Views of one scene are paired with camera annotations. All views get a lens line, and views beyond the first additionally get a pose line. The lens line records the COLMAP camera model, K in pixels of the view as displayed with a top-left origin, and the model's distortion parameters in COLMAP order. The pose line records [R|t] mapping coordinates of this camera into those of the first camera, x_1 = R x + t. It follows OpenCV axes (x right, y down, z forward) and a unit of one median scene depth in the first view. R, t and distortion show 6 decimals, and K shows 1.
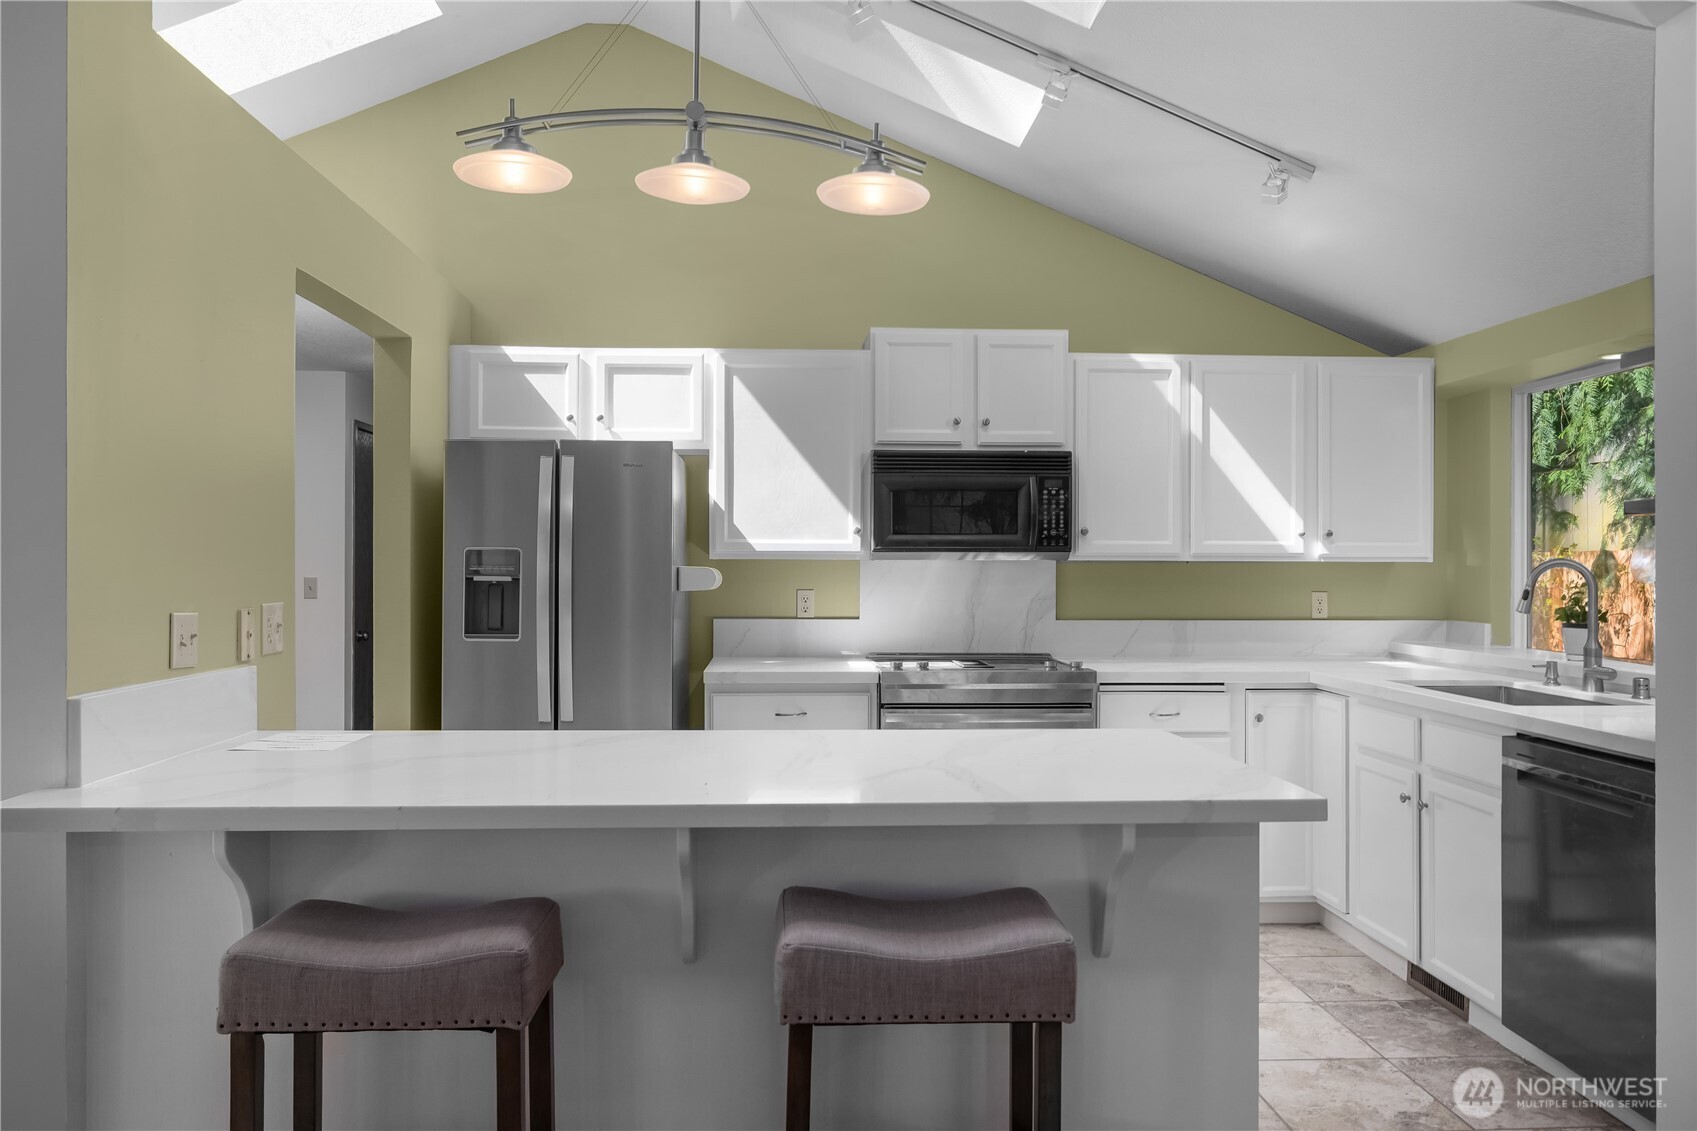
lens RADIAL K [[1247.0, 0, 854.9], [0, 1247.0, 571.3], [0, 0, 1]] dist [-0.011752, -0.010199]
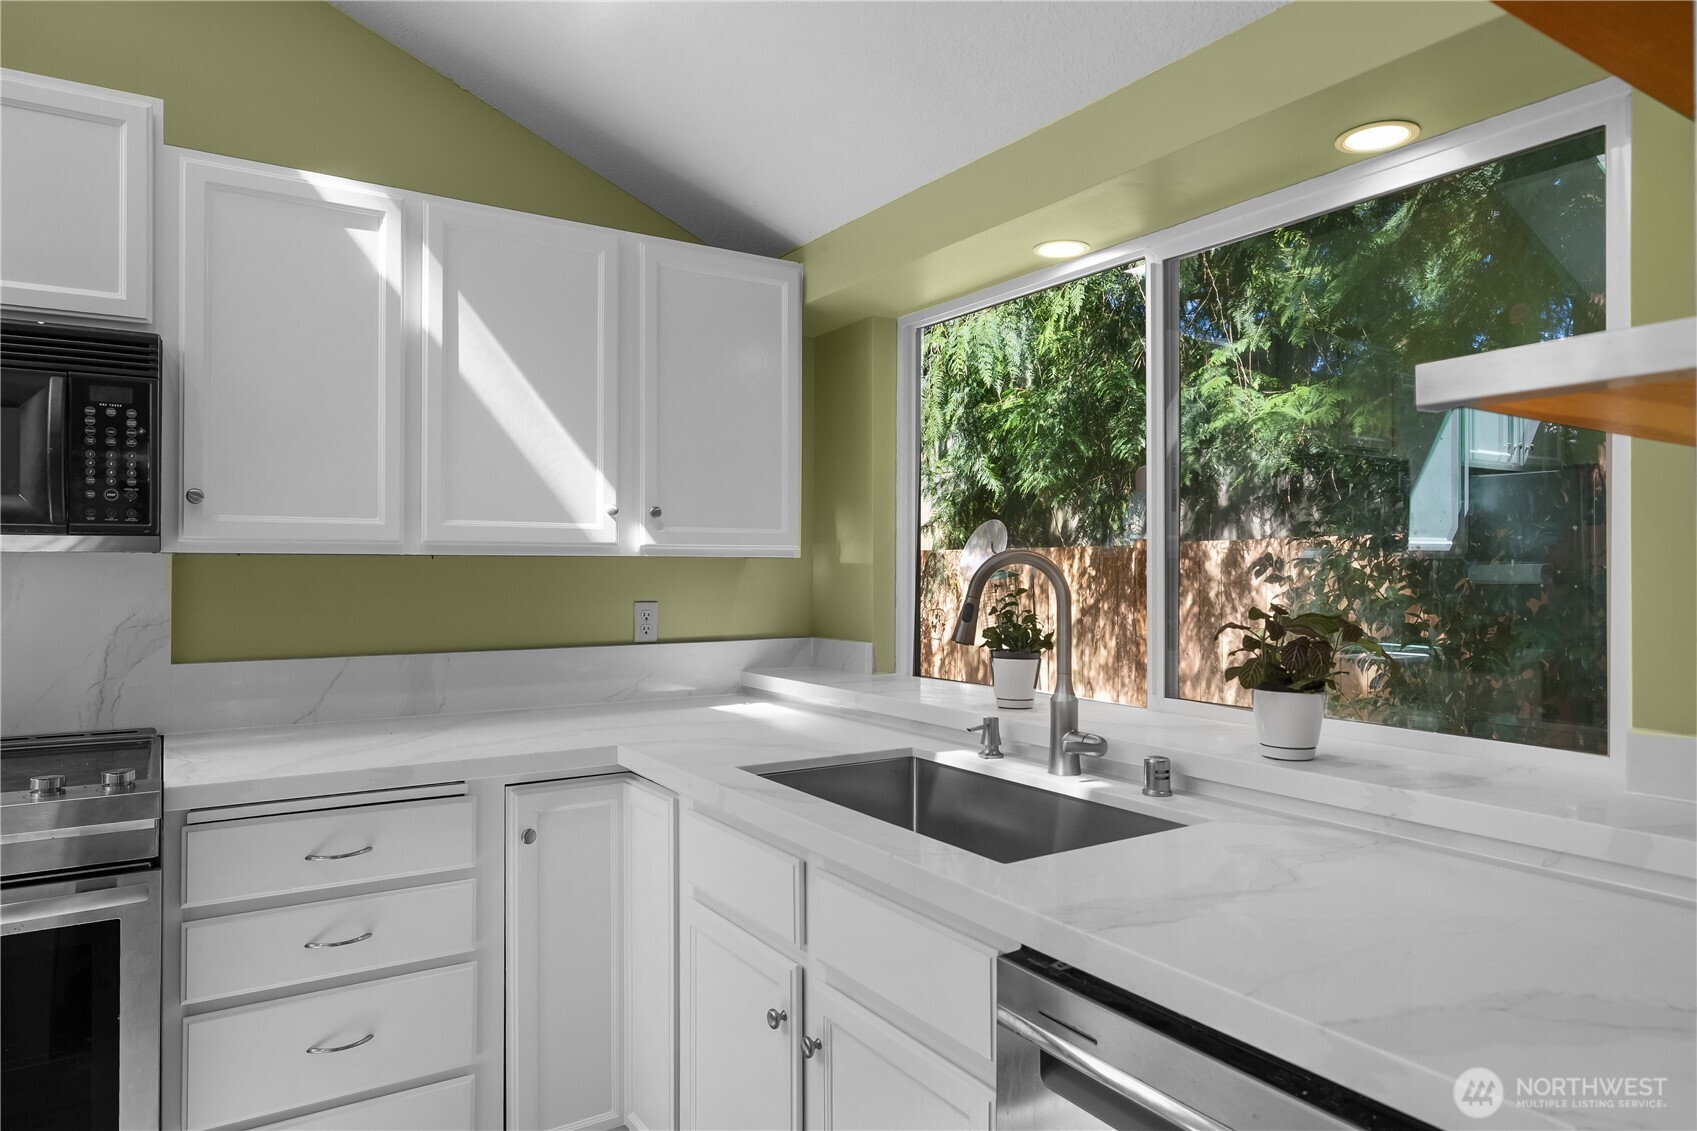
lens RADIAL K [[1061.2, 0, 848.6], [0, 1061.2, 569.5], [0, 0, 1]] dist [0.004030, 0.000067]
pose [[0.873078, -0.001550, 0.487579, 0.203896], [0.002214, 0.999997, -0.000785, -0.000670], [-0.487576, 0.001765, 0.873079, 0.481240]]
